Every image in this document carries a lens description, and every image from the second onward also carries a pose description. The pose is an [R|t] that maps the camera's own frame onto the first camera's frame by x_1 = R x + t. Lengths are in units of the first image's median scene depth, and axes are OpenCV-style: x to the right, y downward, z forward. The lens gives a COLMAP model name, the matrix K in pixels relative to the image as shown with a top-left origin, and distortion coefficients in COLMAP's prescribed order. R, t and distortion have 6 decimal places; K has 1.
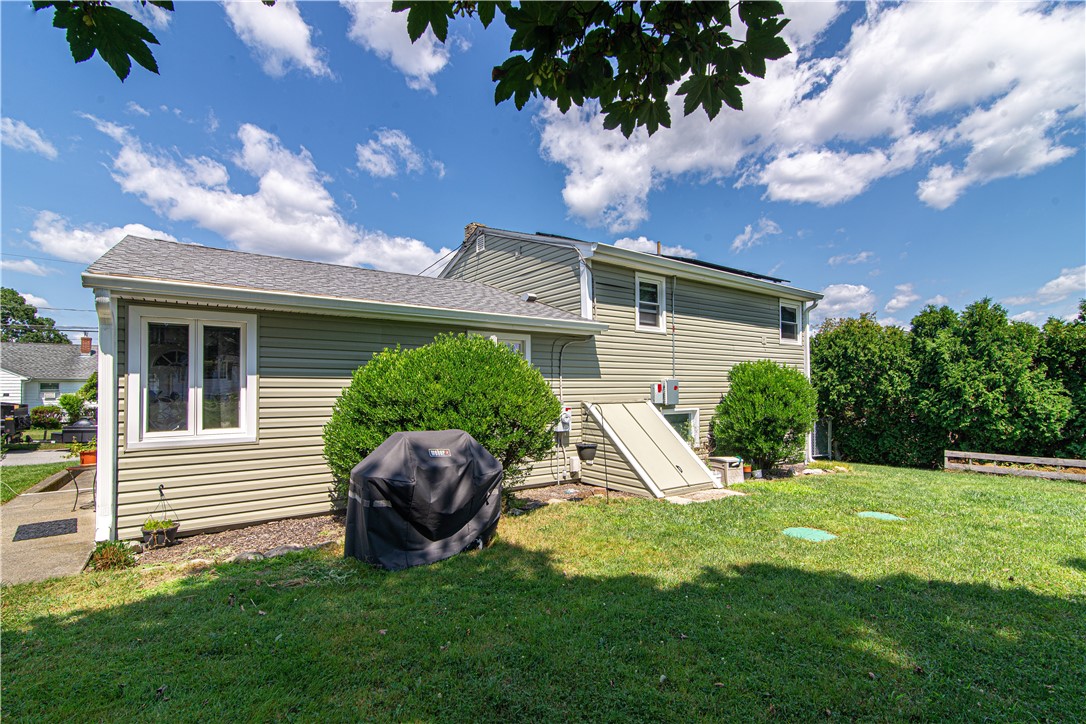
lens RADIAL K [[502.8, 0, 536.8], [0, 502.8, 368.9], [0, 0, 1]] dist [0.009543, -0.000383]
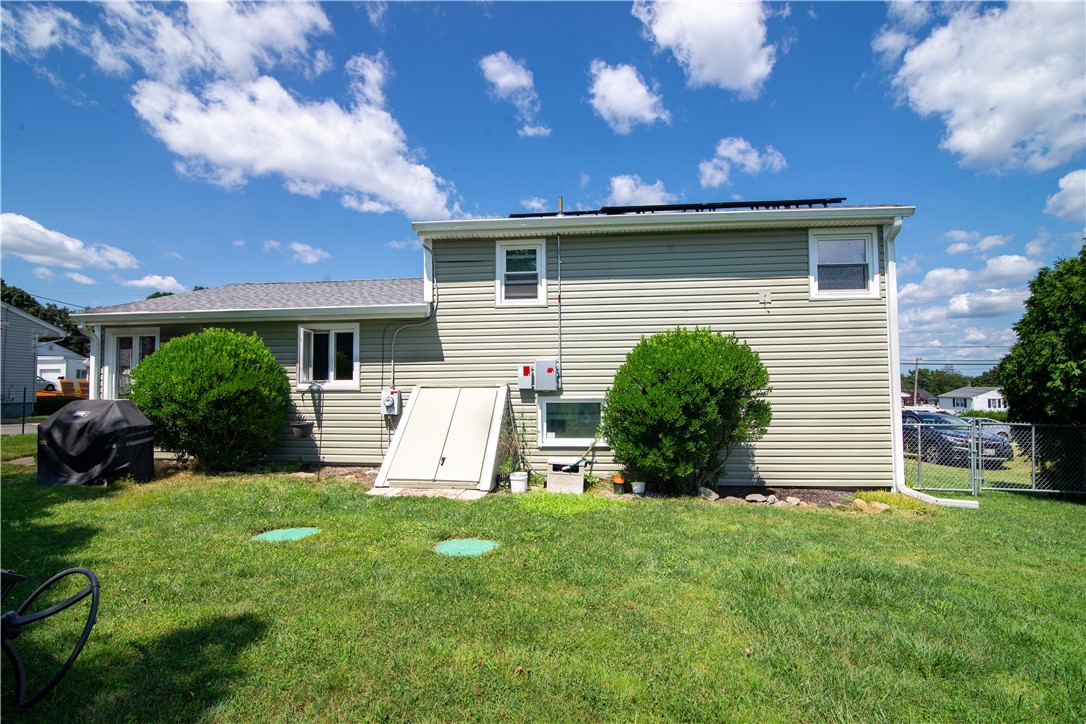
lens RADIAL K [[428.3, 0, 543.0], [0, 428.3, 362.0], [0, 0, 1]] dist [-0.007890, 0.000043]
pose [[0.761194, -0.023574, -0.648096, 0.706190], [0.032238, 0.999479, 0.001509, 0.021998], [0.647723, -0.022041, 0.761557, 0.449913]]
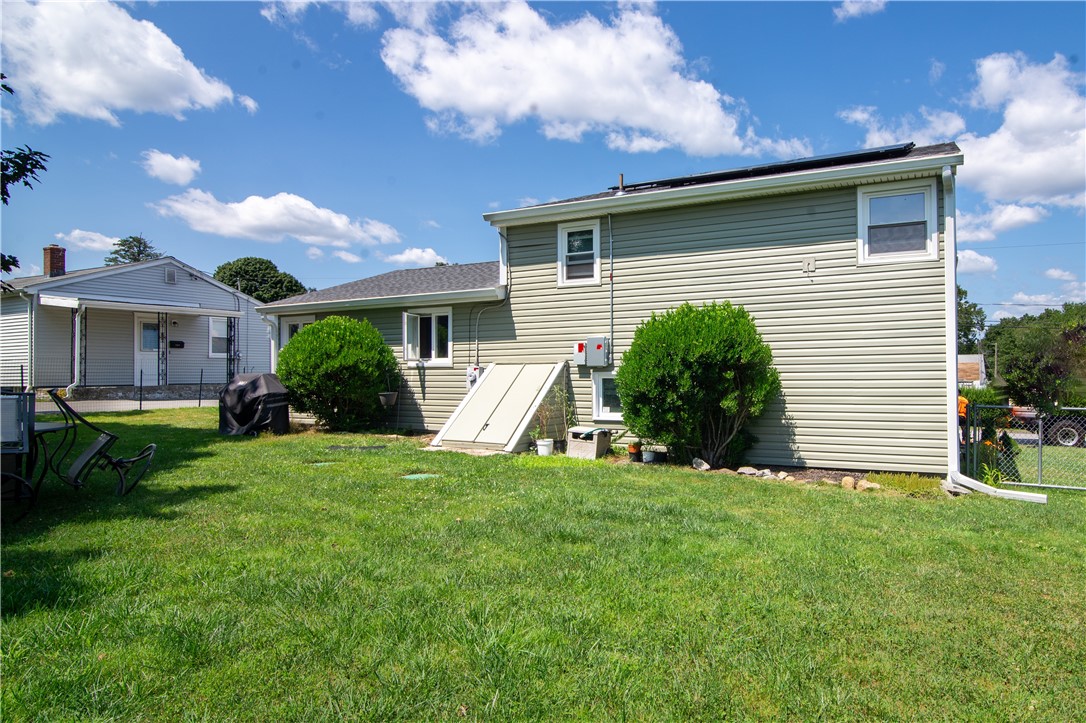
lens RADIAL K [[539.0, 0, 669.0], [0, 539.0, 351.2], [0, 0, 1]] dist [0.000530, -0.000050]
pose [[0.552767, -0.015386, -0.833194, 1.081746], [0.048272, 0.998742, 0.013582, 0.037257], [0.831937, -0.047728, 0.552814, 0.578365]]
